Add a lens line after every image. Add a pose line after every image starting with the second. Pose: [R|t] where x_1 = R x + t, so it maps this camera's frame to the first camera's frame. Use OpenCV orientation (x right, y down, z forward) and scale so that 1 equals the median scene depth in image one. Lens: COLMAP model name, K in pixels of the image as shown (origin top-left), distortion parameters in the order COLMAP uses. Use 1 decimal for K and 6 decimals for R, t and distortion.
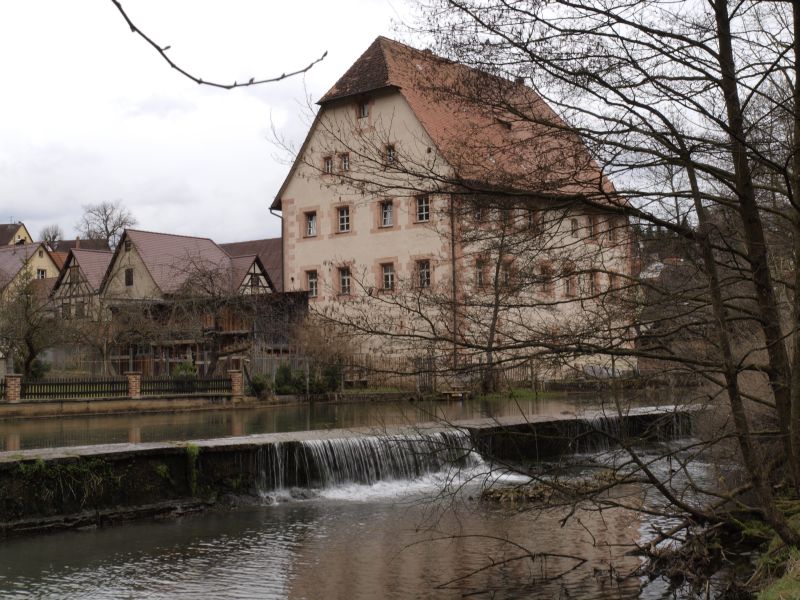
lens RADIAL K [[1184.2, 0, 401.2], [0, 1184.2, 301.9], [0, 0, 1]] dist [0.049042, 0.000000]
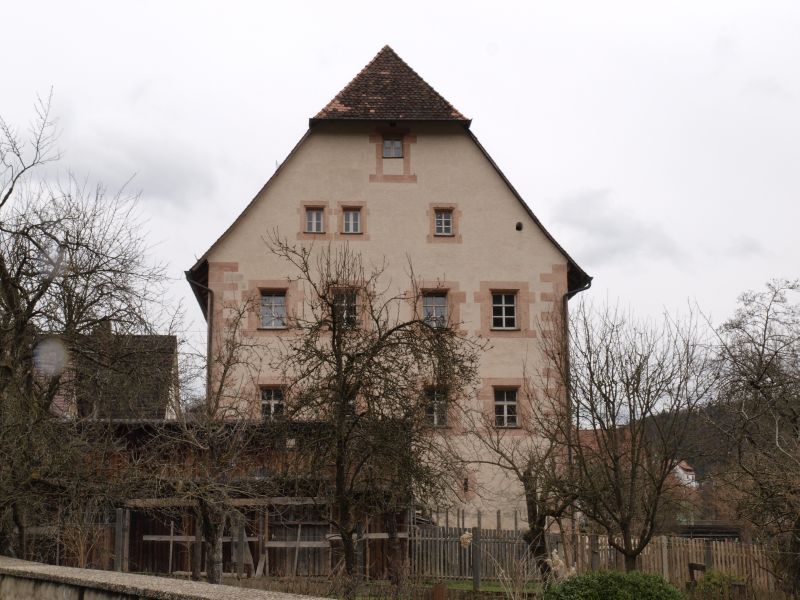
lens RADIAL K [[1184.2, 0, 399.6], [0, 1184.2, 300.1], [0, 0, 1]] dist [0.049042, 0.000000]
pose [[0.762095, 0.146618, 0.630646, -0.807826], [-0.062187, 0.986095, -0.154108, 0.038925], [-0.644472, 0.078227, 0.760616, 0.971057]]
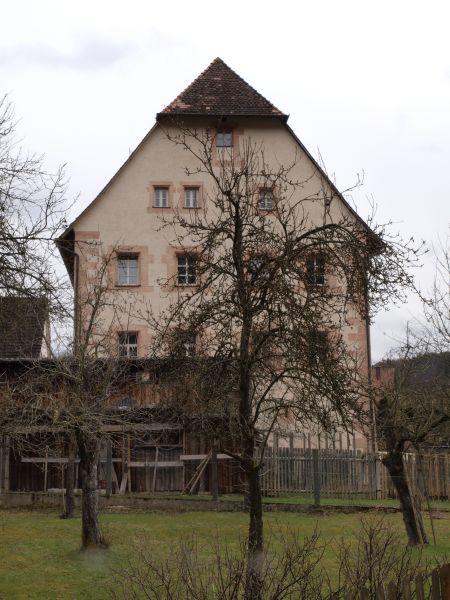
lens RADIAL K [[828.4, 0, 225.1], [0, 828.4, 299.3], [0, 0, 1]] dist [0.033333, 0.000000]
pose [[0.745834, 0.131958, 0.652930, -0.721892], [-0.055518, 0.989086, -0.136478, 0.040480], [-0.663814, 0.065541, 0.745020, 1.126381]]
